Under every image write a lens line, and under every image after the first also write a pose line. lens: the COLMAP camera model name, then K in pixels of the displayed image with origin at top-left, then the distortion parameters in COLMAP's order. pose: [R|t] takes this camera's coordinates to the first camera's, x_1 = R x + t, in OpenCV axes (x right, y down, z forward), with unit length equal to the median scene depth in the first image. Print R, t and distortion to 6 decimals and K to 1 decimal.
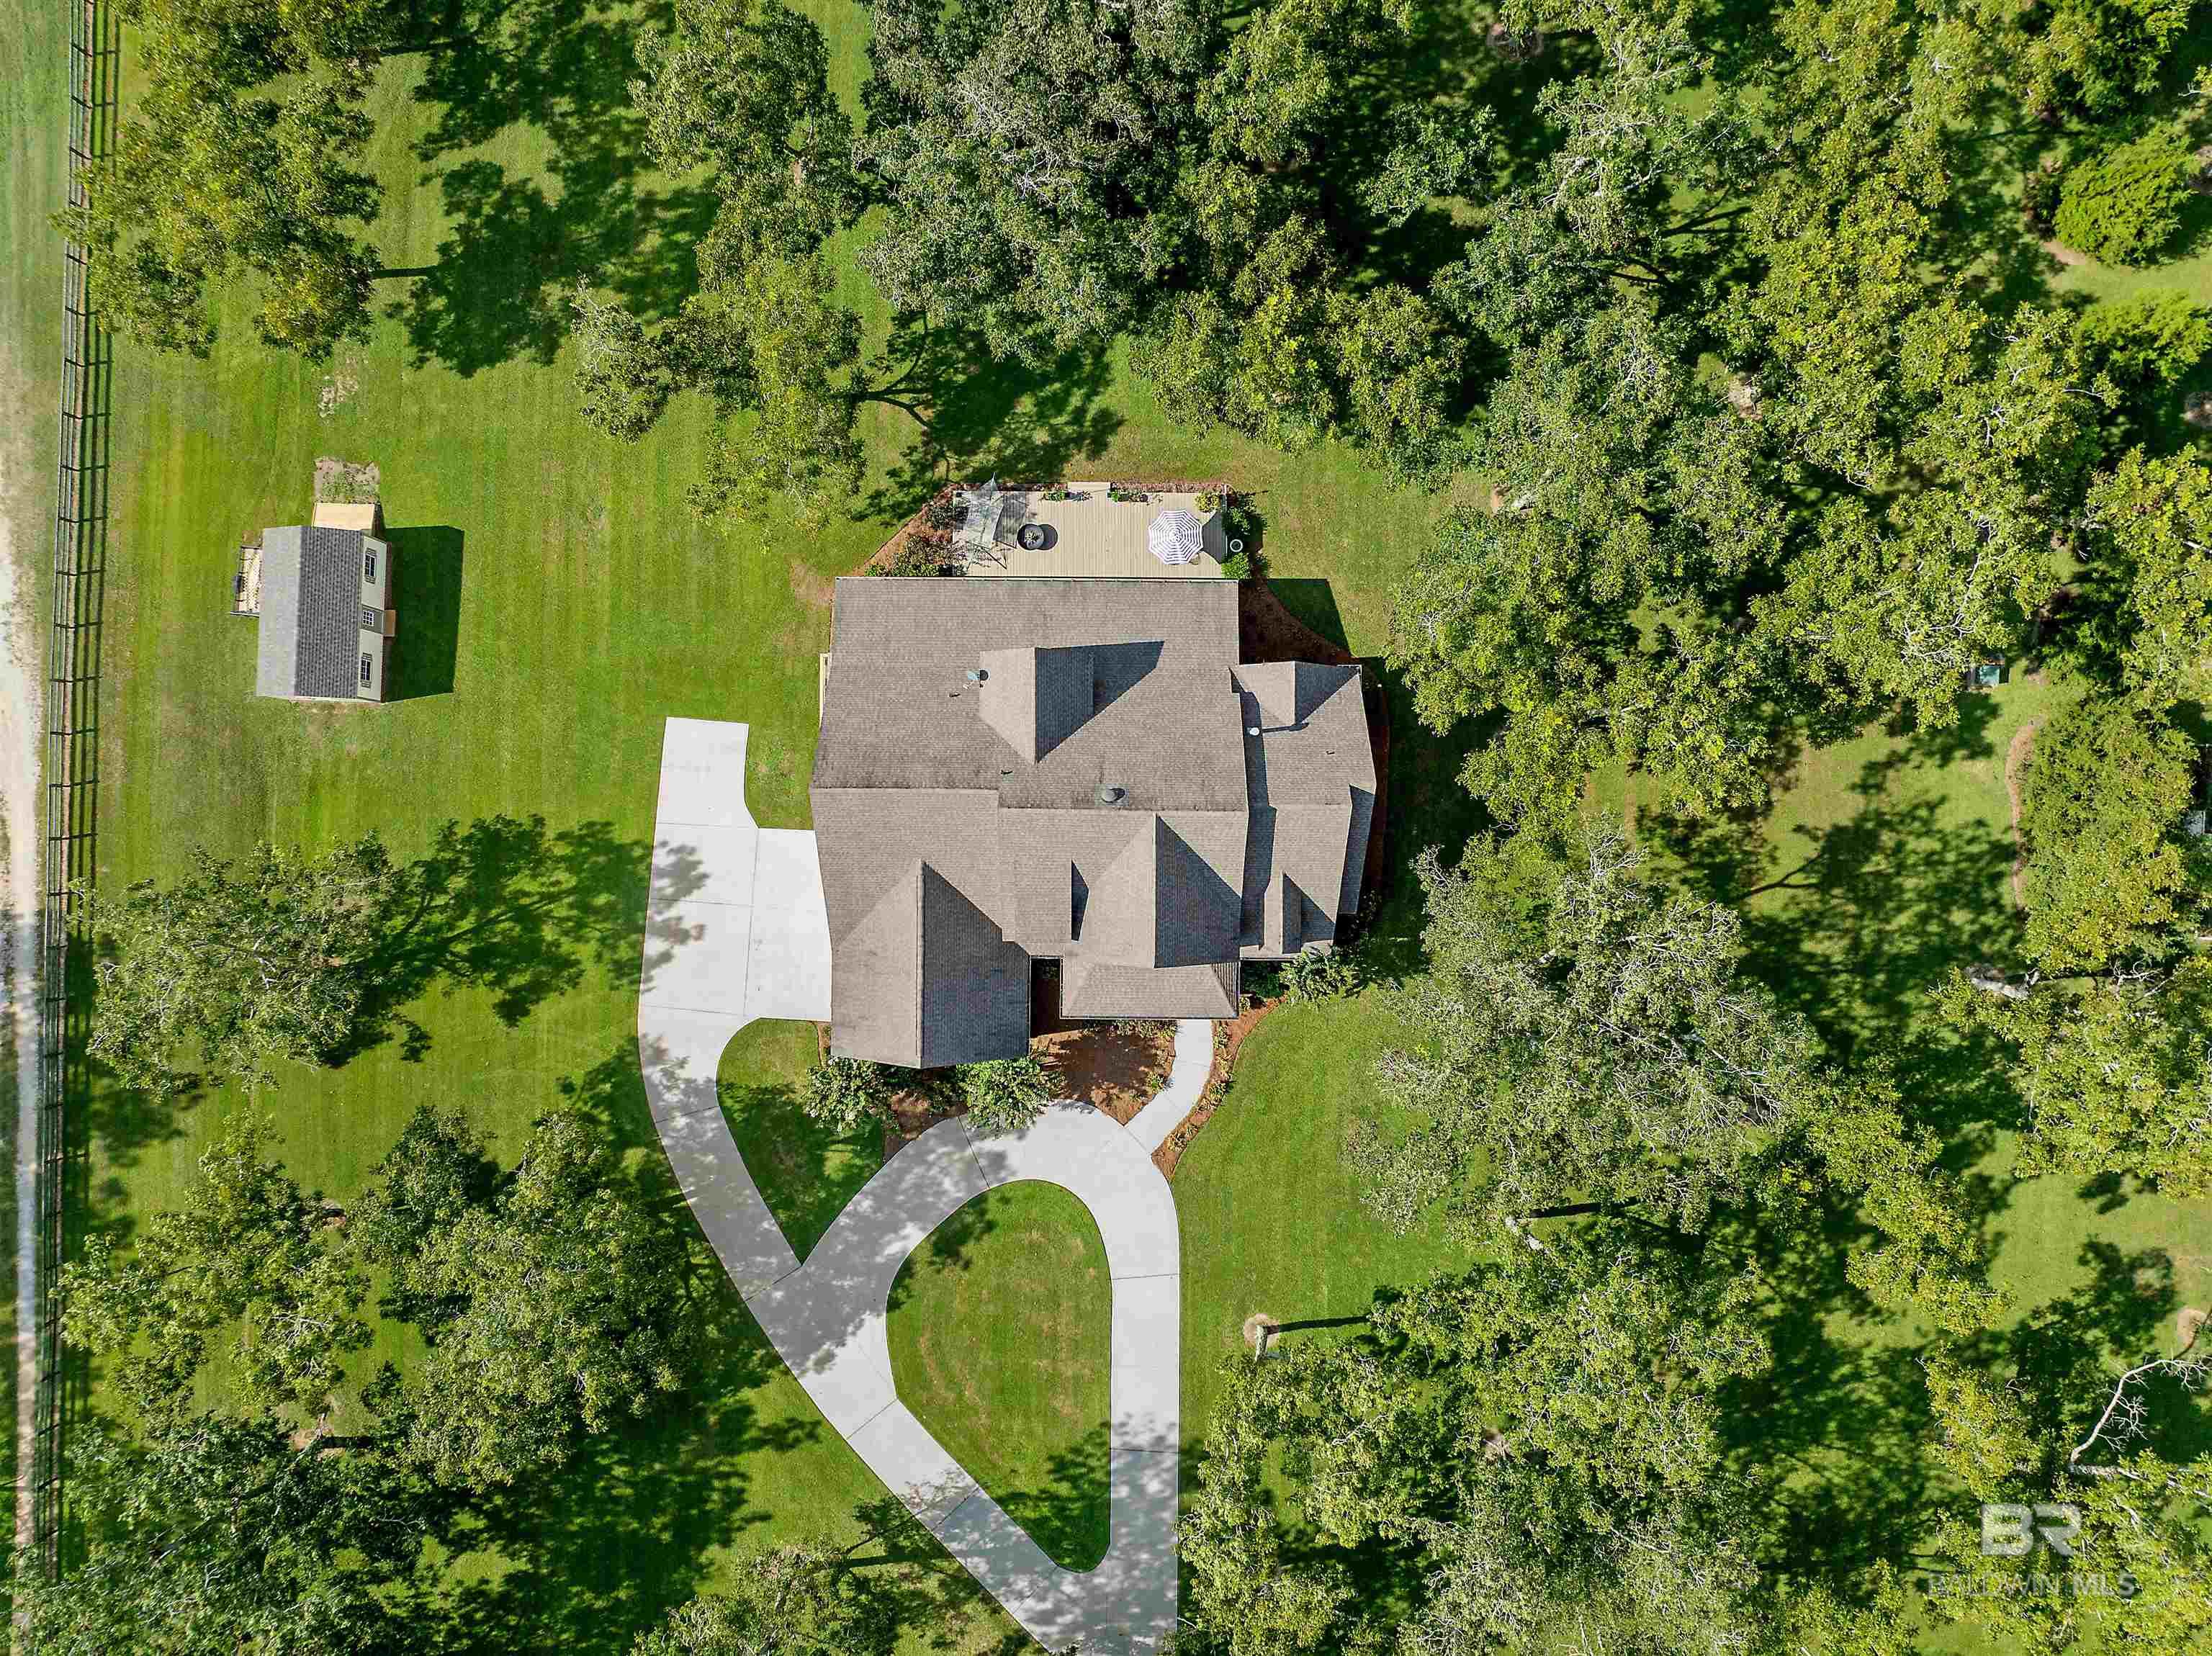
lens RADIAL K [[1548.0, 0, 1119.8], [0, 1548.0, 823.6], [0, 0, 1]] dist [-0.077486, 0.001910]
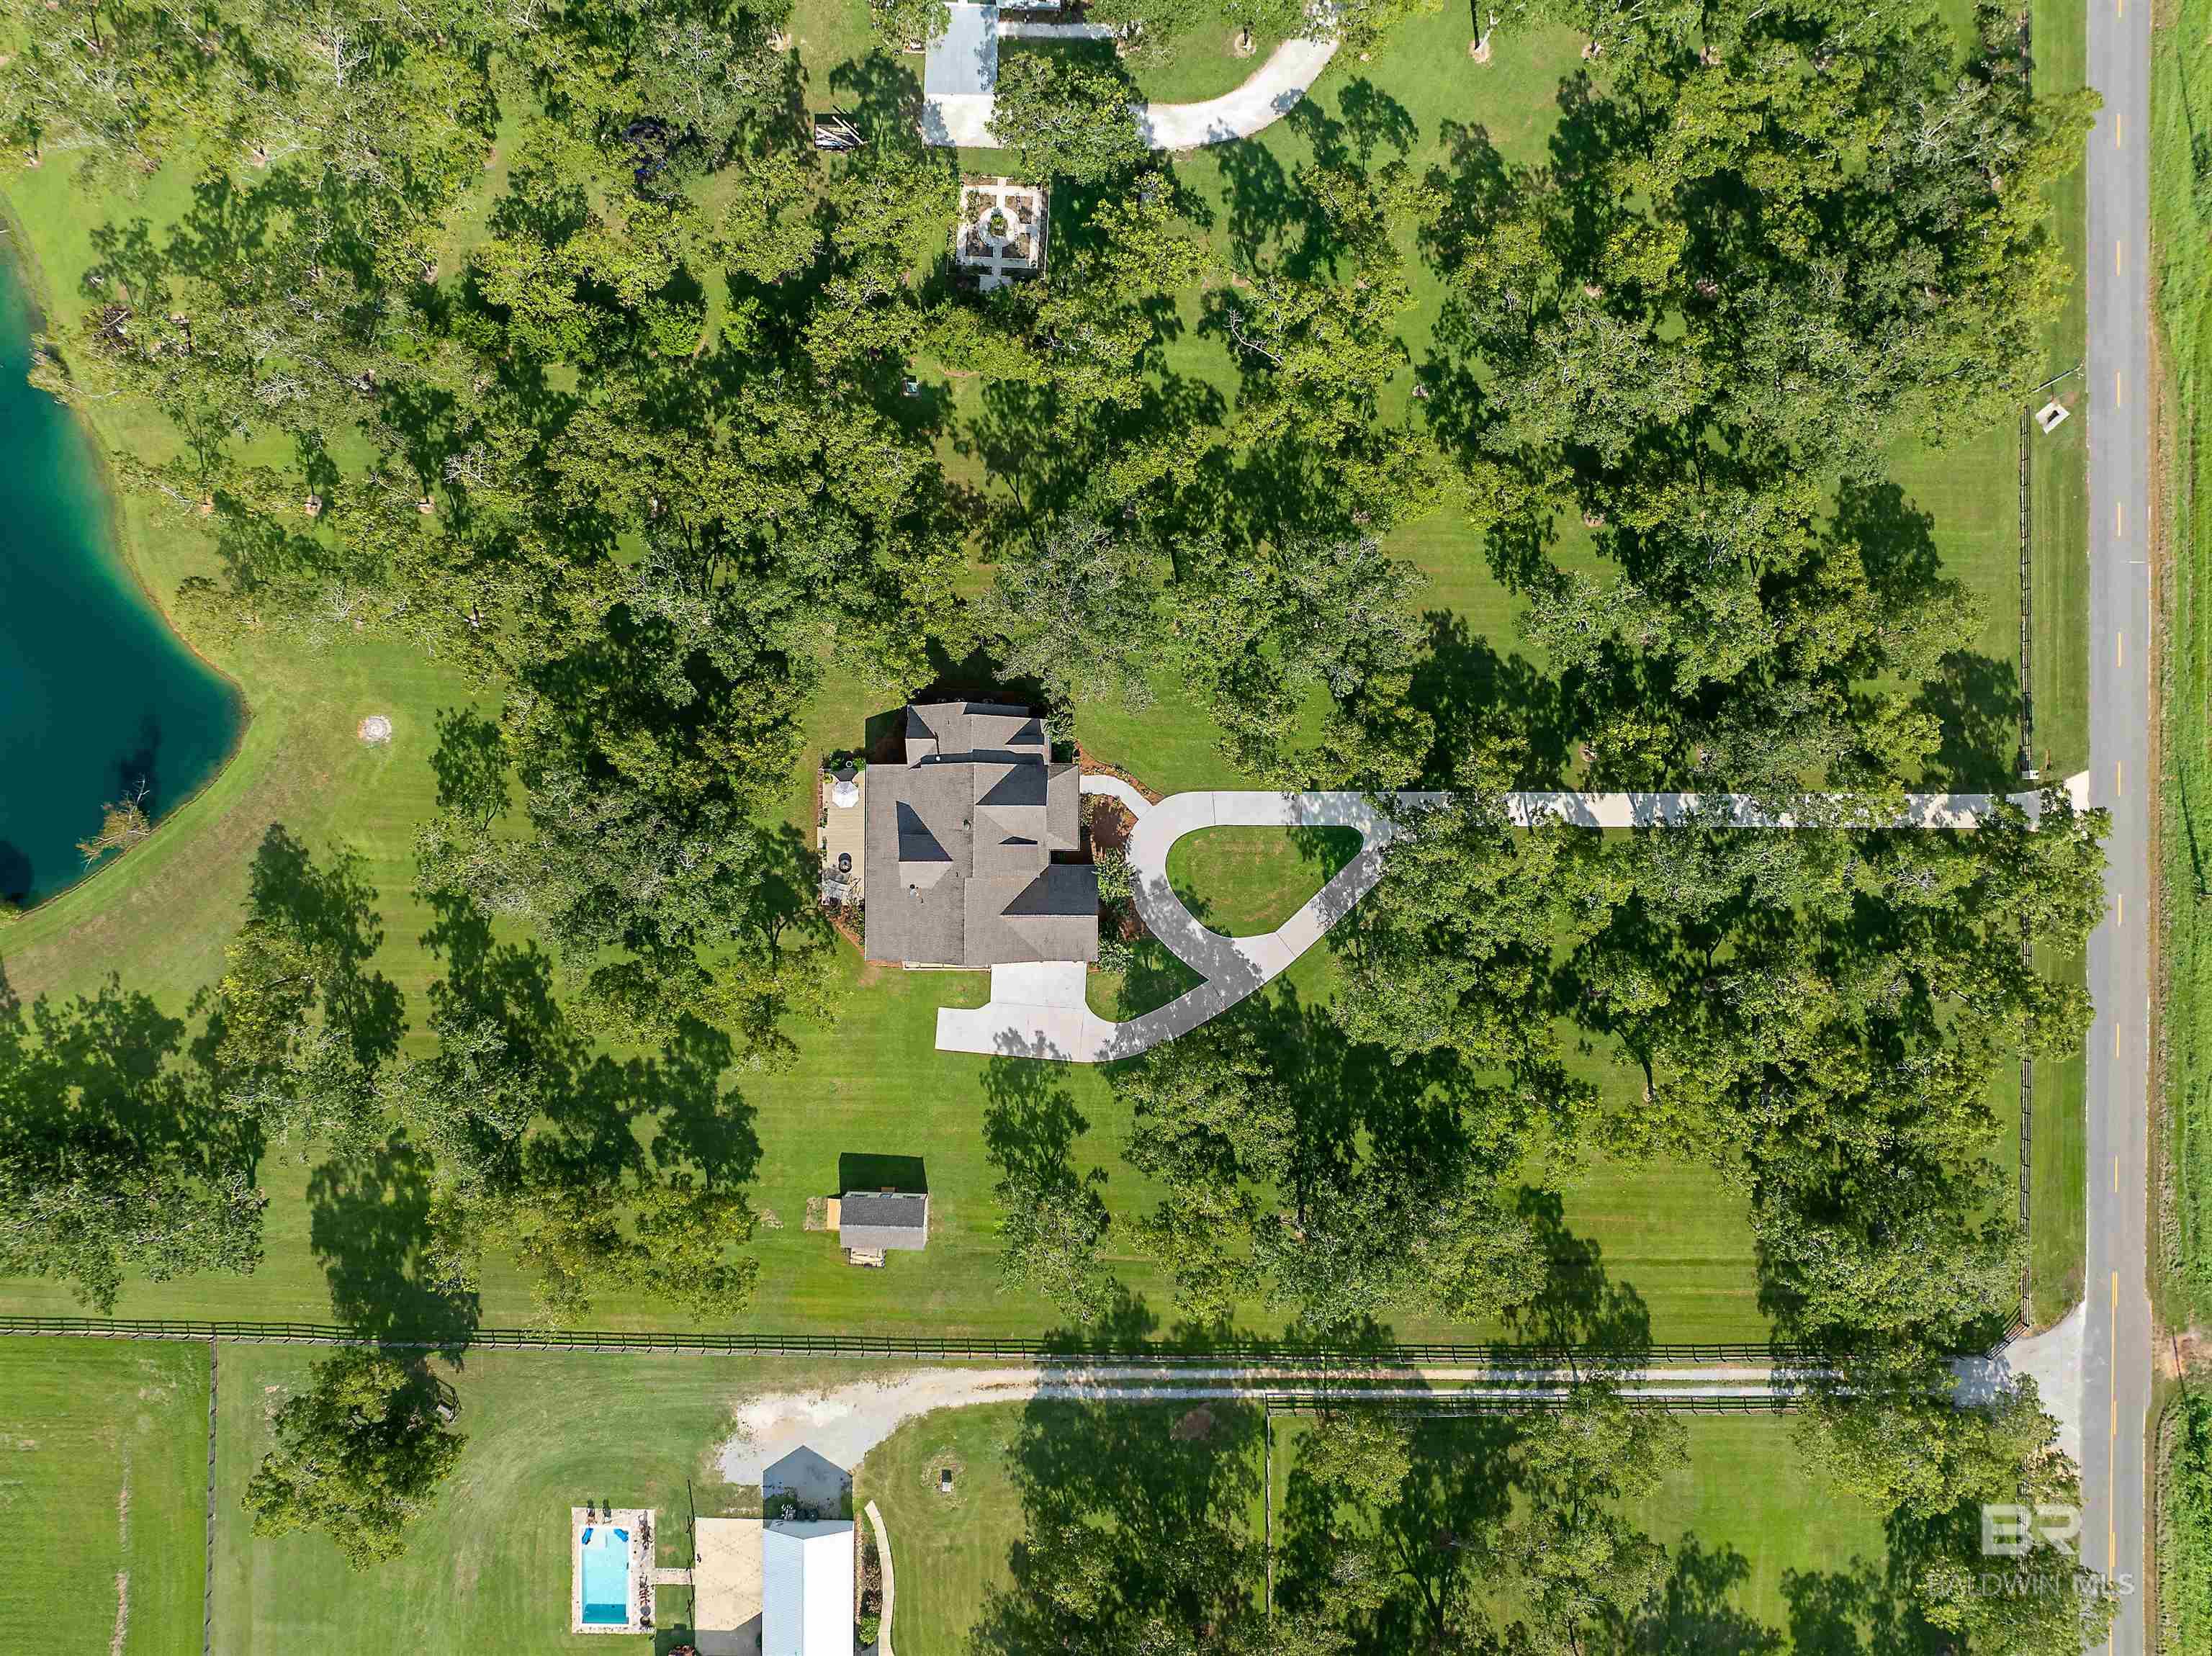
lens RADIAL K [[1548.0, 0, 1119.8], [0, 1548.0, 823.6], [0, 0, 1]] dist [-0.077486, 0.001910]
pose [[-0.001669, -0.999994, -0.003069, 0.003692], [0.999894, -0.001713, 0.014483, 0.148733], [-0.014488, -0.003045, 0.999890, -1.053512]]
